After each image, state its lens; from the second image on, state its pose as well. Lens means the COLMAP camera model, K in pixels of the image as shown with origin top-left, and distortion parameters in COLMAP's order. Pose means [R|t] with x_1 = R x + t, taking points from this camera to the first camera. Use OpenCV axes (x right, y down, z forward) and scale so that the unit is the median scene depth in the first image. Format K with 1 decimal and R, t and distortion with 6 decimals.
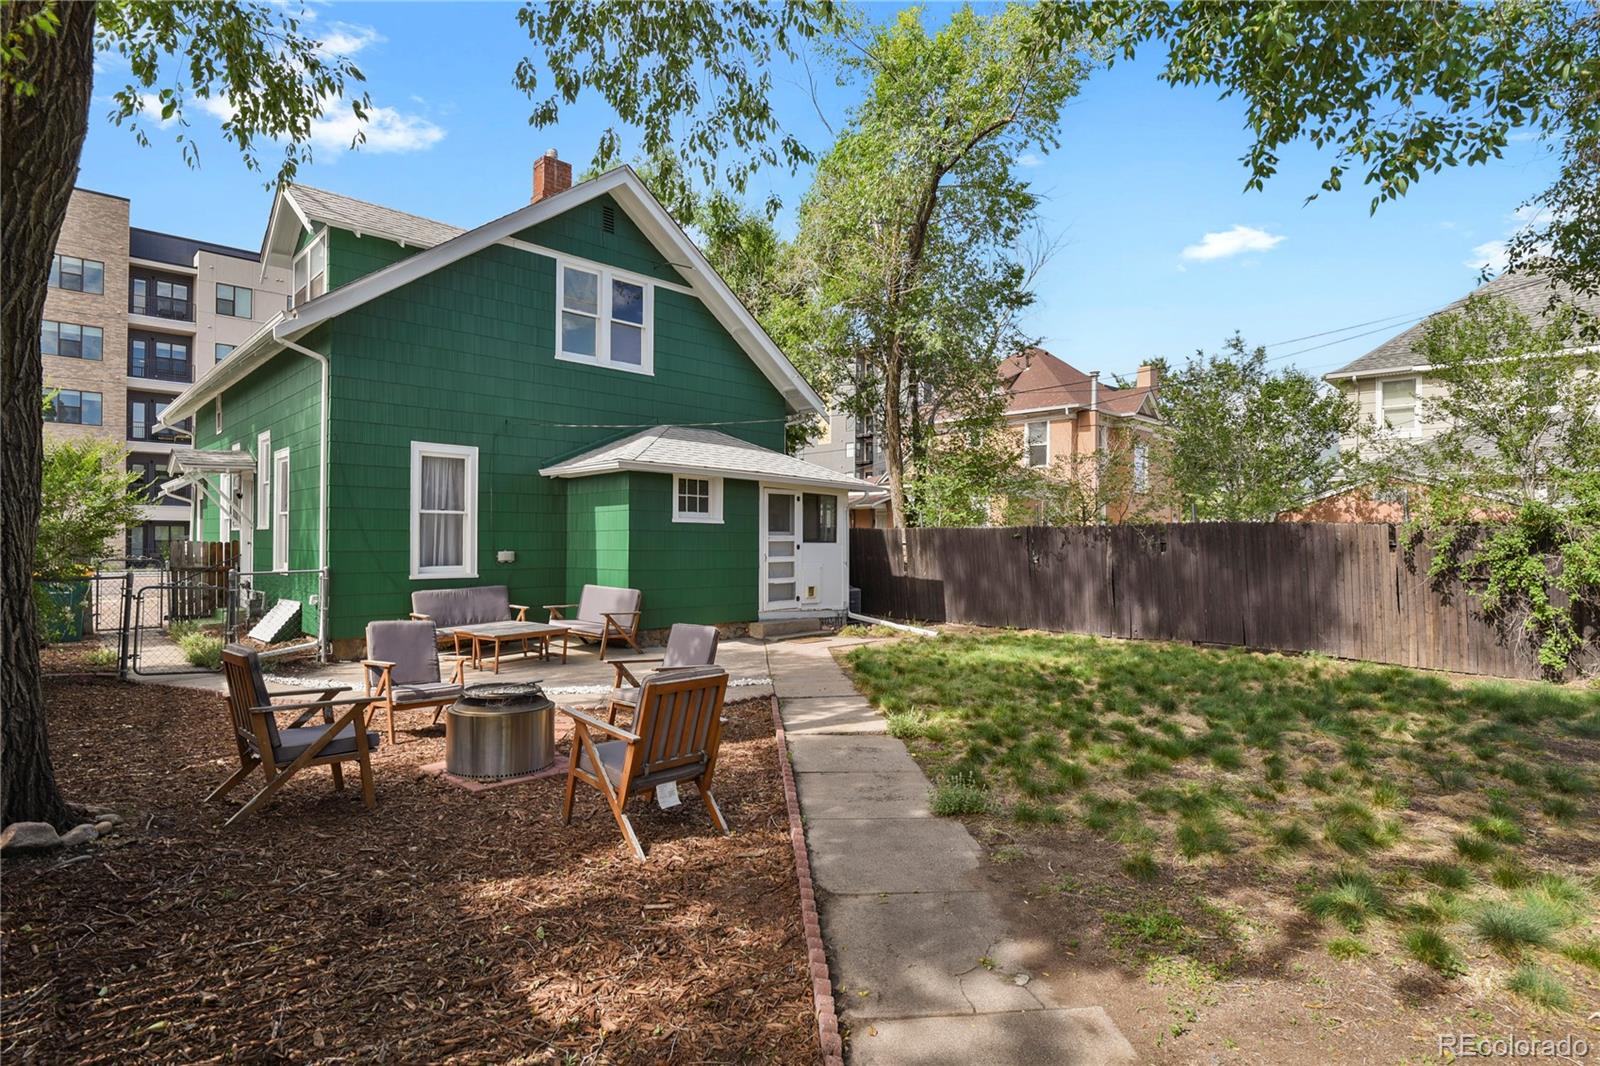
lens RADIAL K [[790.1, 0, 795.7], [0, 790.1, 537.6], [0, 0, 1]] dist [-0.024921, -0.000738]
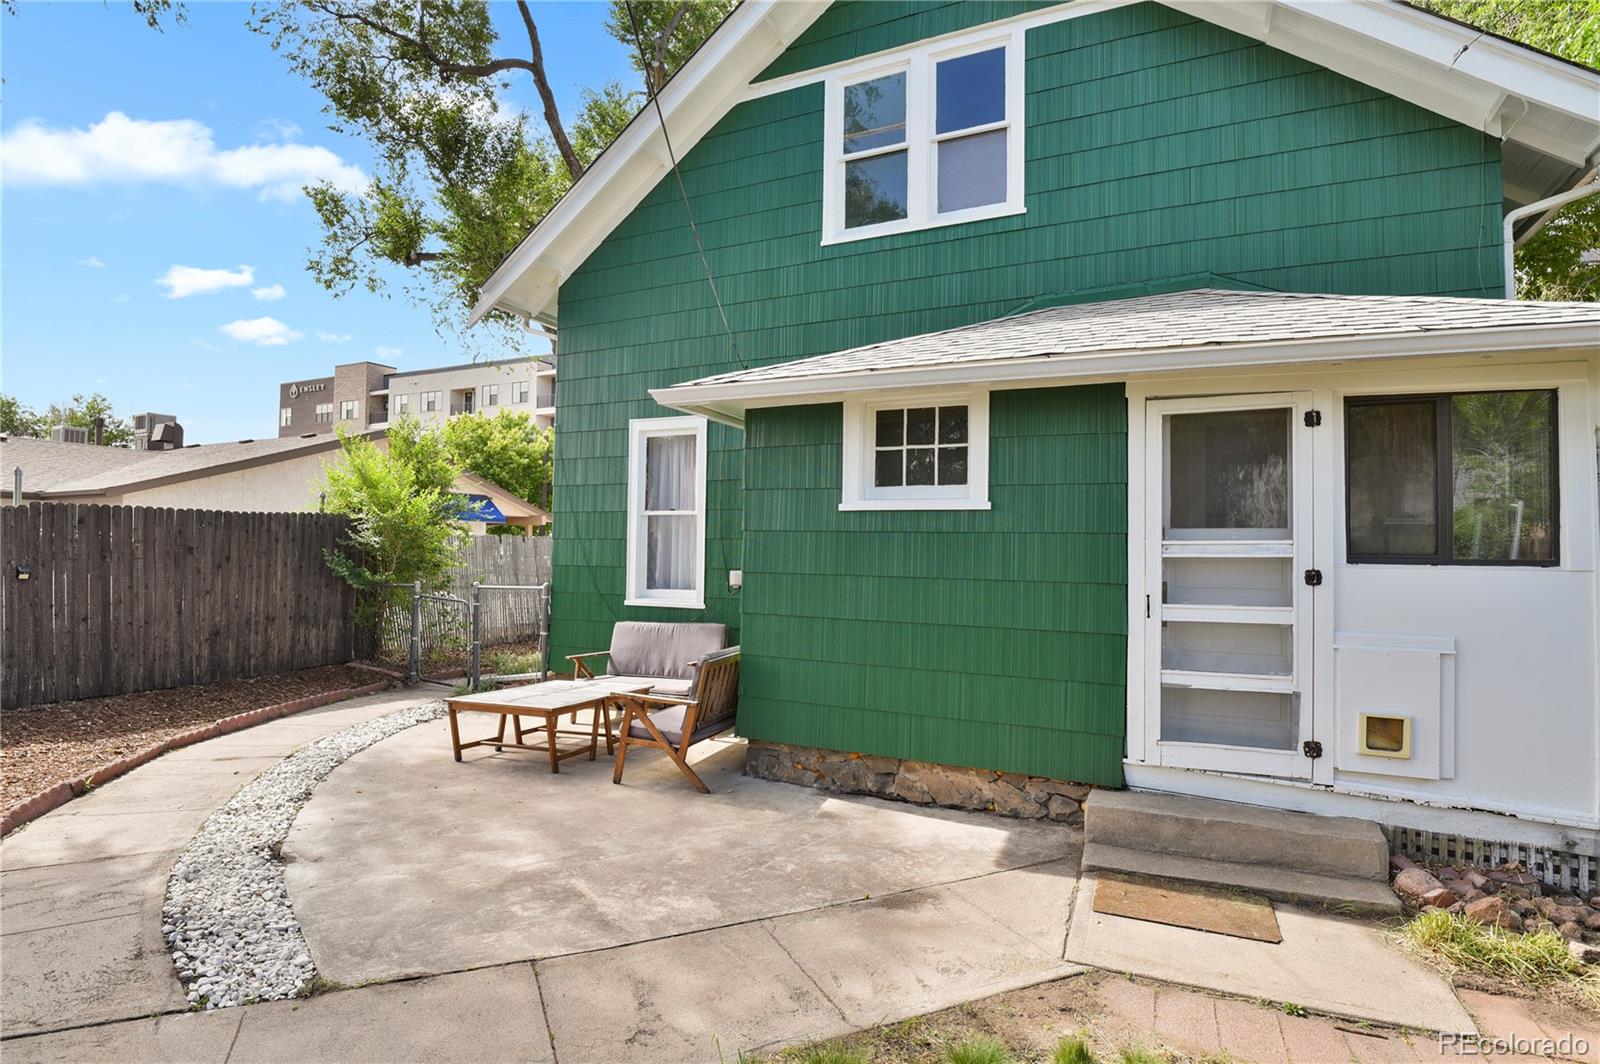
lens RADIAL K [[790.1, 0, 809.7], [0, 790.1, 535.6], [0, 0, 1]] dist [-0.024921, -0.000738]
pose [[0.364197, -0.023423, -0.931027, 0.222038], [-0.008541, 0.999558, -0.028488, 0.006079], [0.931283, 0.018328, 0.363835, 0.742312]]
